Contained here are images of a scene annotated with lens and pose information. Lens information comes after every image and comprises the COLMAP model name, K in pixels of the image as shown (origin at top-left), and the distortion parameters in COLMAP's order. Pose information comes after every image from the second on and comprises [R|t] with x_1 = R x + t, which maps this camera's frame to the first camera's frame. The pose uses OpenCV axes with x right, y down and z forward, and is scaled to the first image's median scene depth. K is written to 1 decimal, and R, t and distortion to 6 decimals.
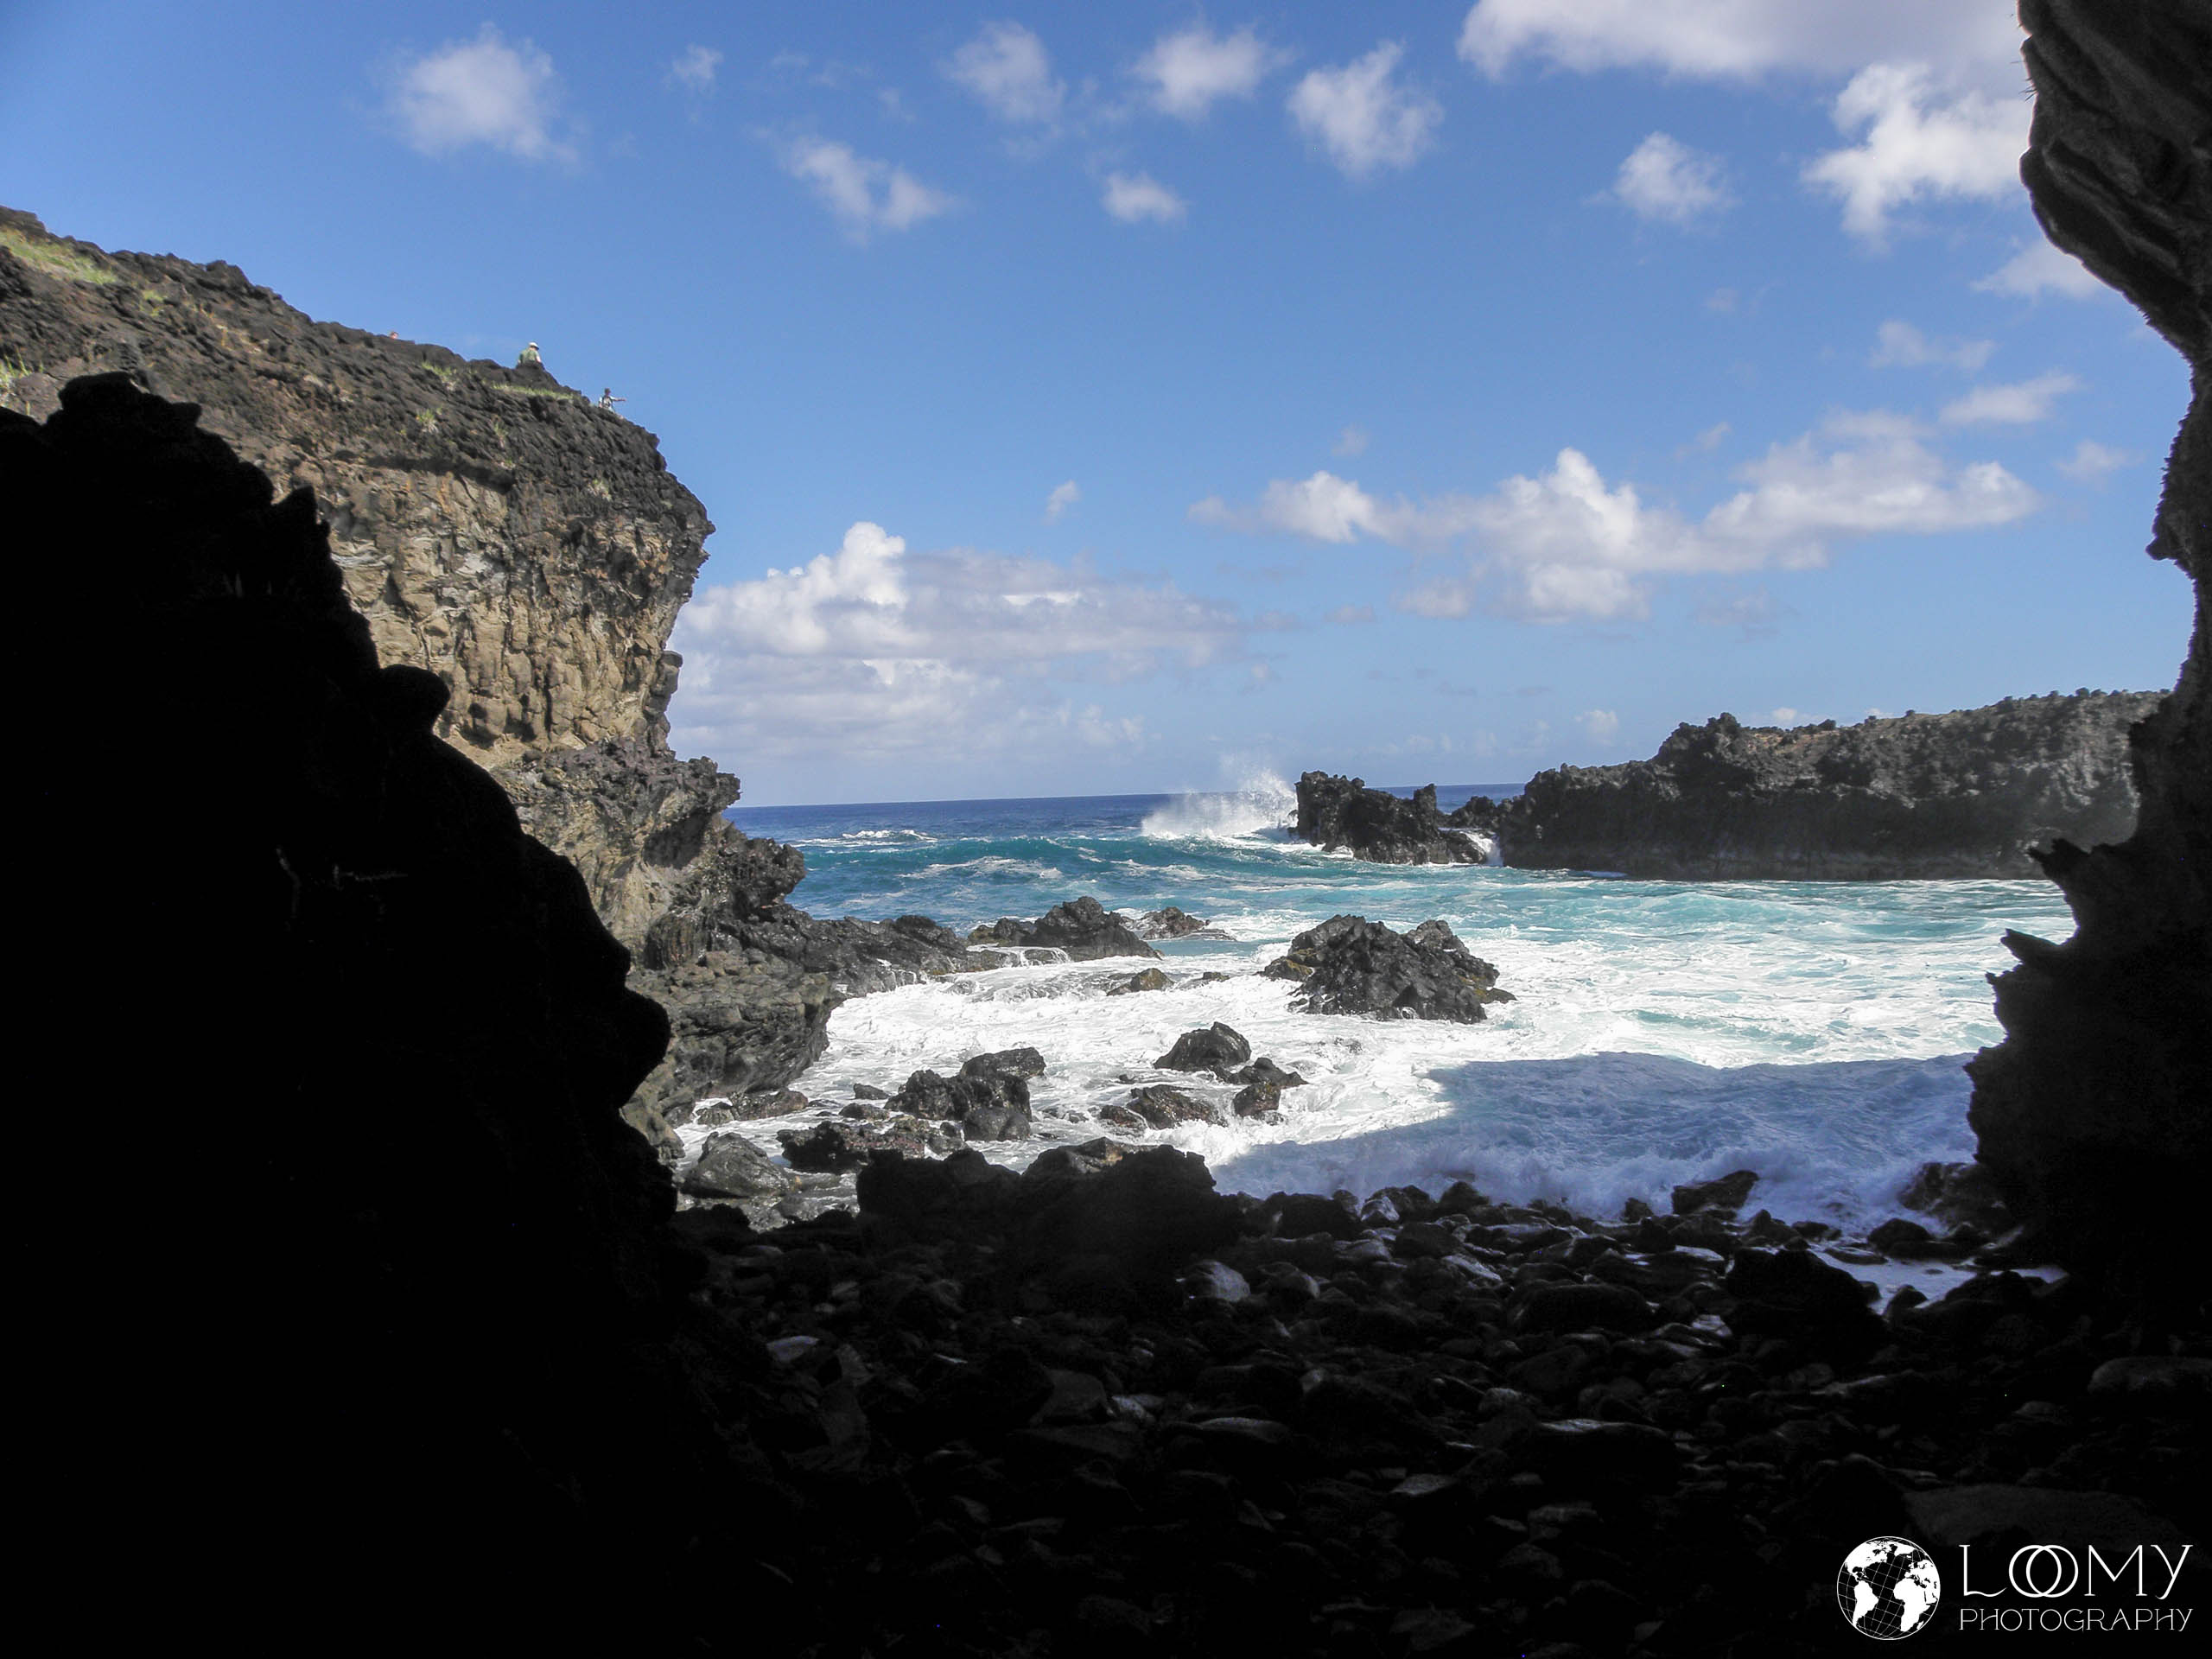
lens RADIAL K [[1706.5, 0, 1106.0], [0, 1706.5, 829.5], [0, 0, 1]] dist [-0.159585, 0.112412]
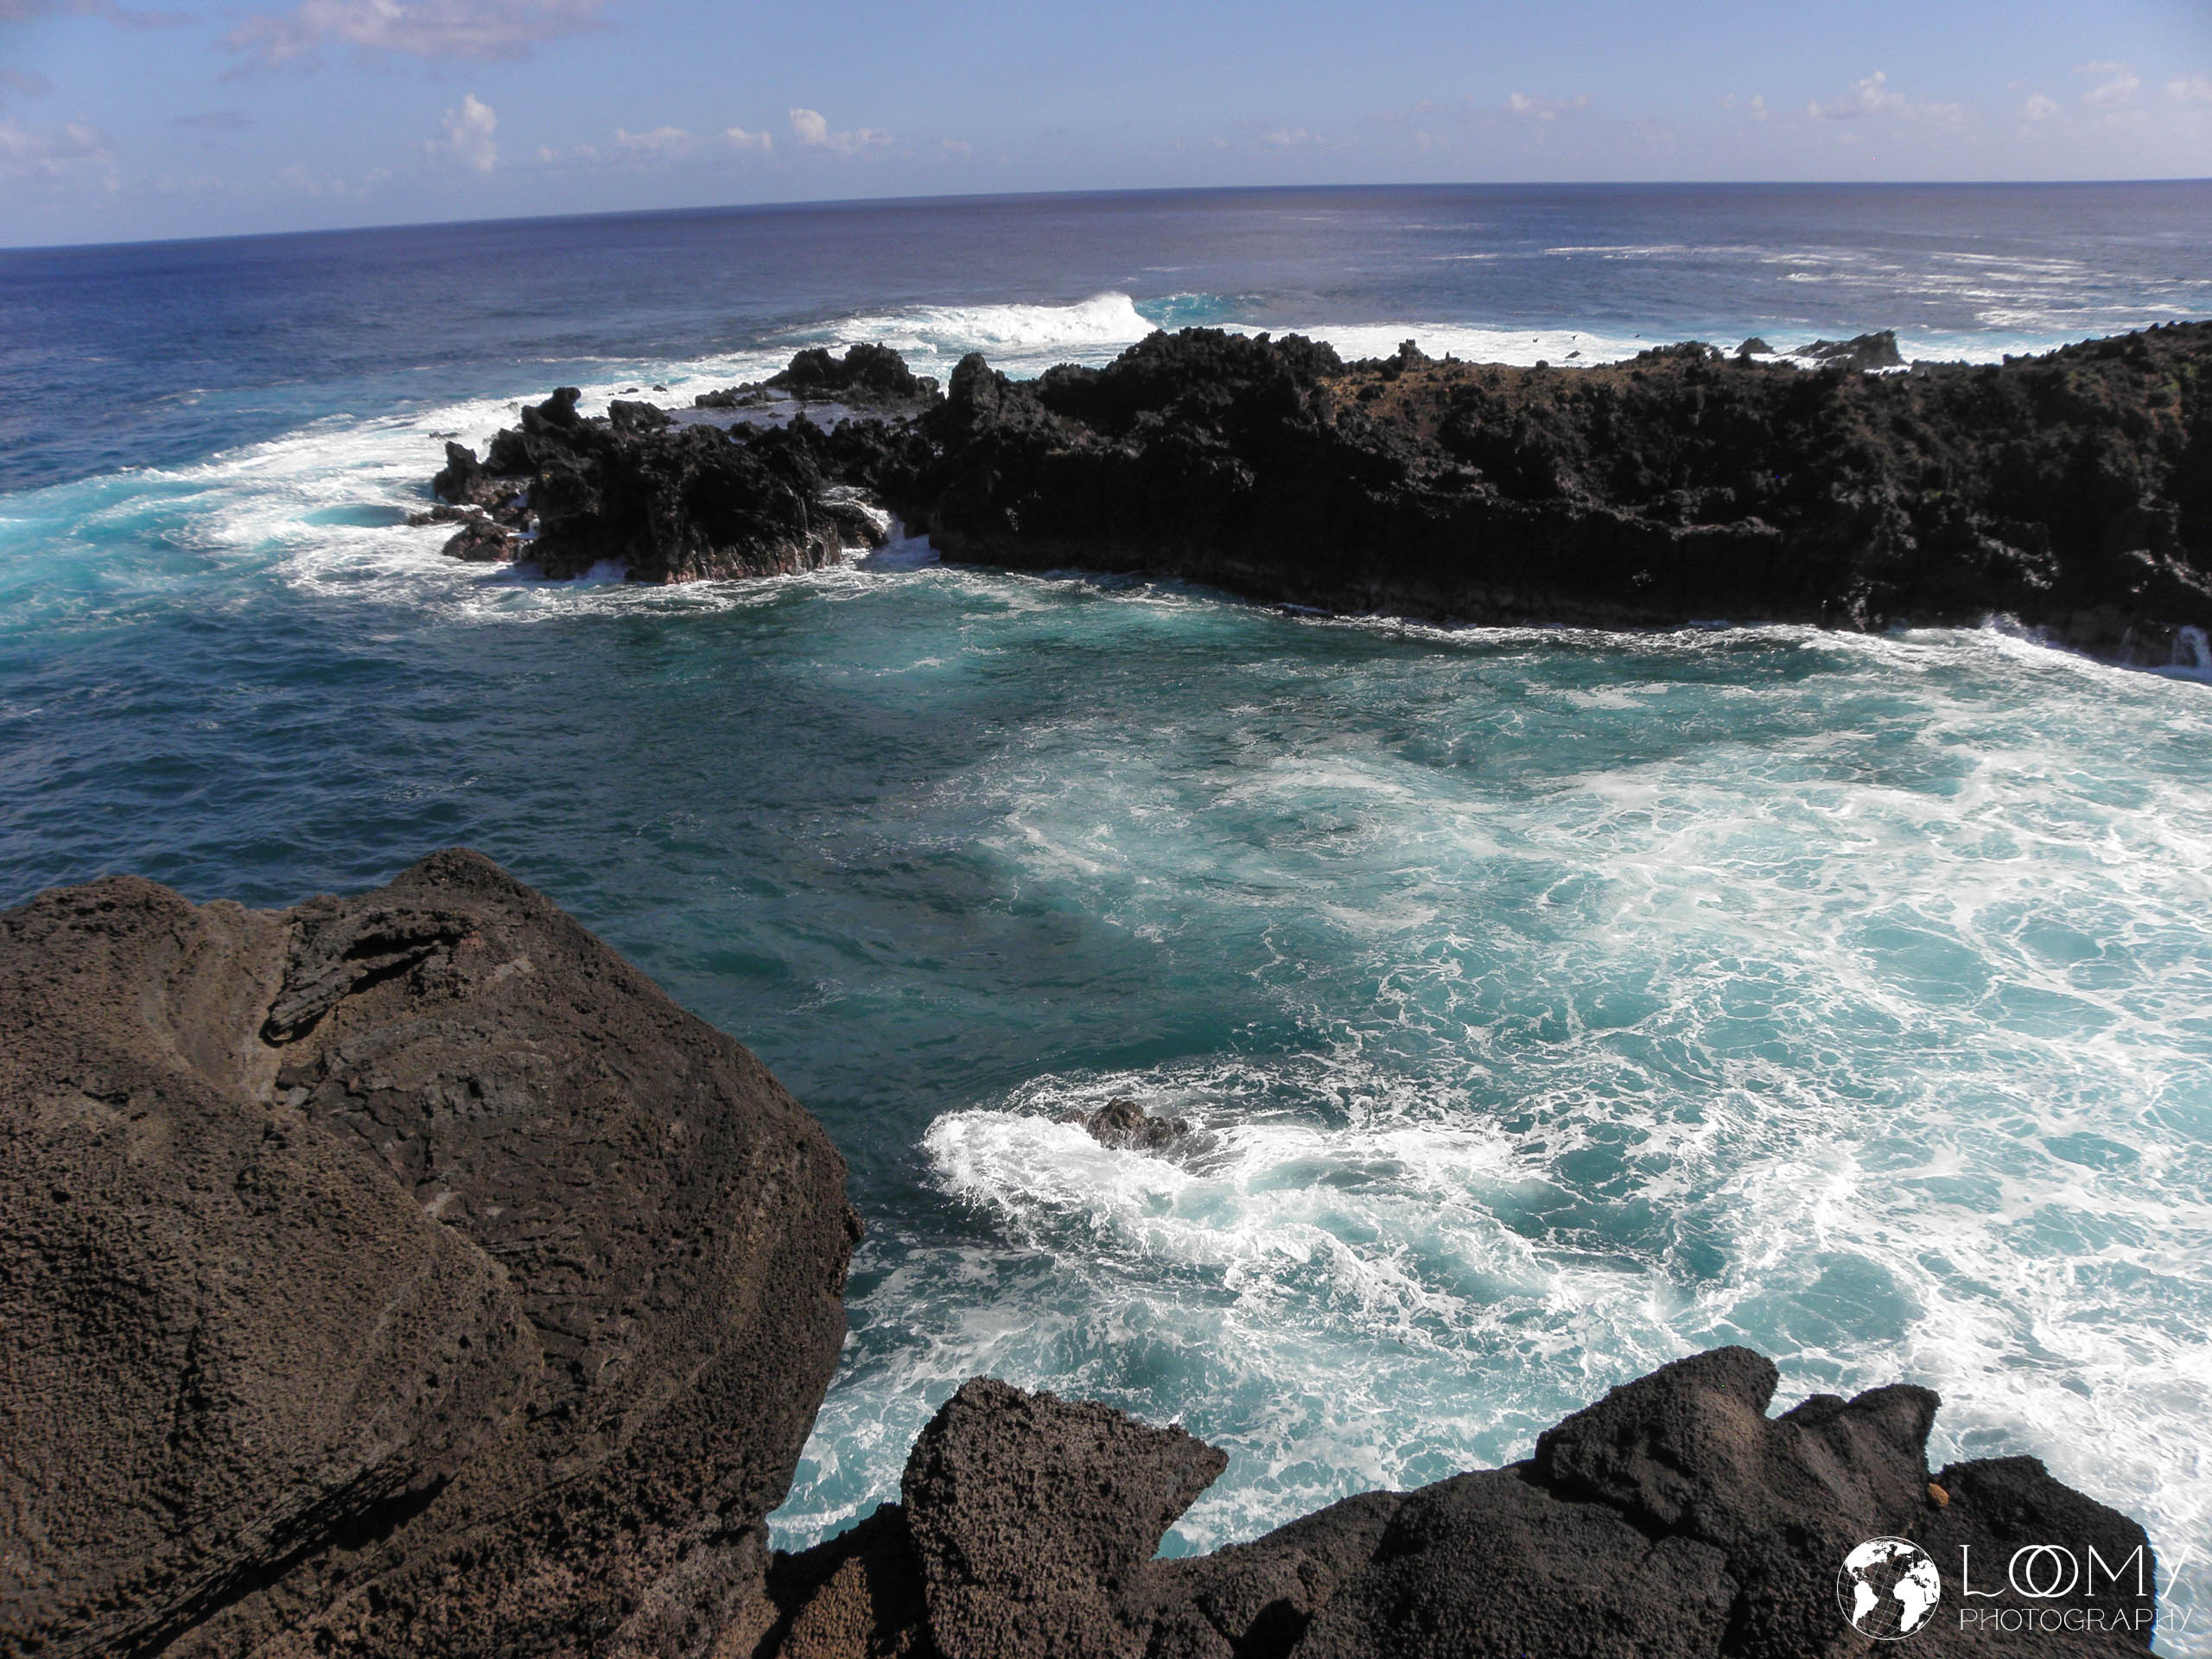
lens RADIAL K [[1706.5, 0, 1106.0], [0, 1706.5, 829.5], [0, 0, 1]] dist [-0.159585, 0.112412]
pose [[0.808794, -0.209829, 0.549386, -0.170307], [0.018704, 0.942888, 0.332584, -0.150609], [-0.587795, -0.258716, 0.766526, 0.552626]]
